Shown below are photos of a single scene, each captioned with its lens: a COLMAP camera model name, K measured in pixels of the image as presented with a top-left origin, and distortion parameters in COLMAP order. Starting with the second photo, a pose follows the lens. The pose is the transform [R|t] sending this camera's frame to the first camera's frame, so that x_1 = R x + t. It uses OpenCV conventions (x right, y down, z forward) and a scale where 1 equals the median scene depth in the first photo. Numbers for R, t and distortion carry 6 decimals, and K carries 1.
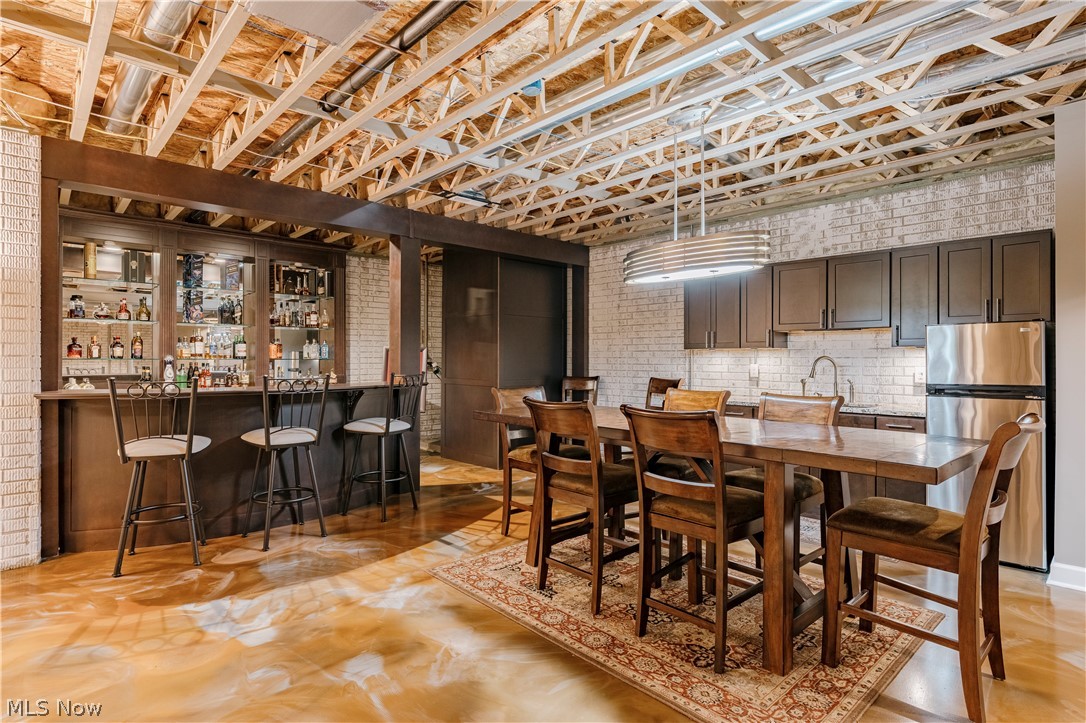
lens RADIAL K [[554.2, 0, 543.1], [0, 554.2, 359.4], [0, 0, 1]] dist [-0.005924, -0.000288]
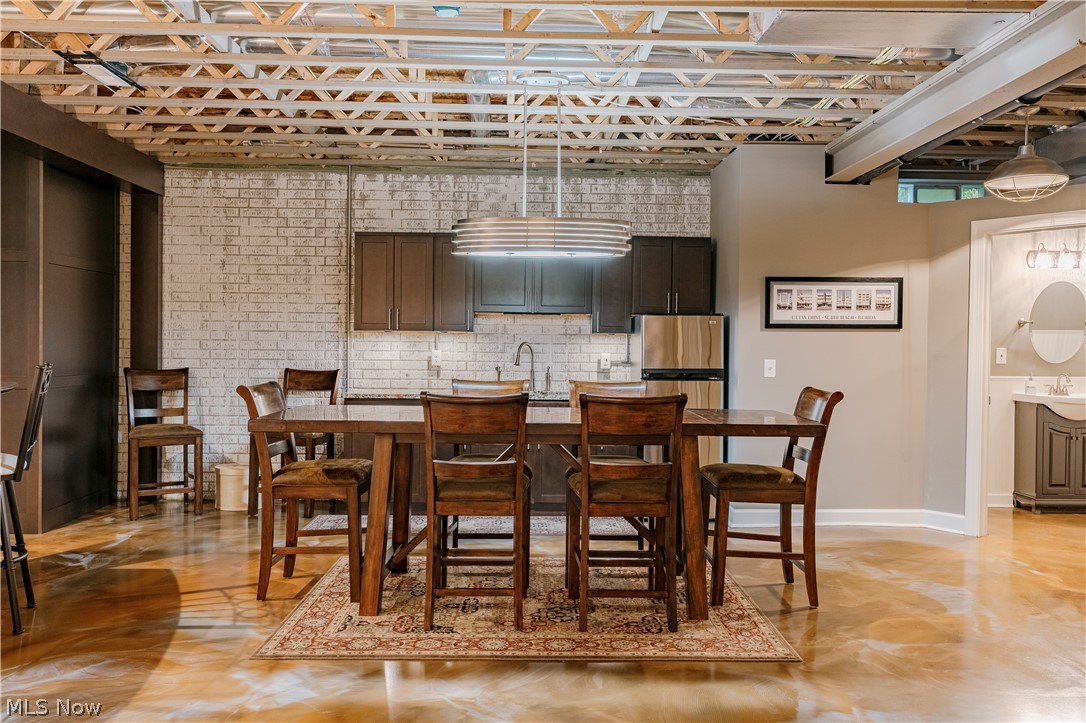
lens RADIAL K [[850.8, 0, 543.6], [0, 850.8, 360.5], [0, 0, 1]] dist [-0.005195, 0.004298]
pose [[0.657889, -0.008076, 0.753071, -0.645906], [-0.008852, 0.999791, 0.018455, -0.001505], [-0.753063, -0.018808, 0.657680, 0.051986]]
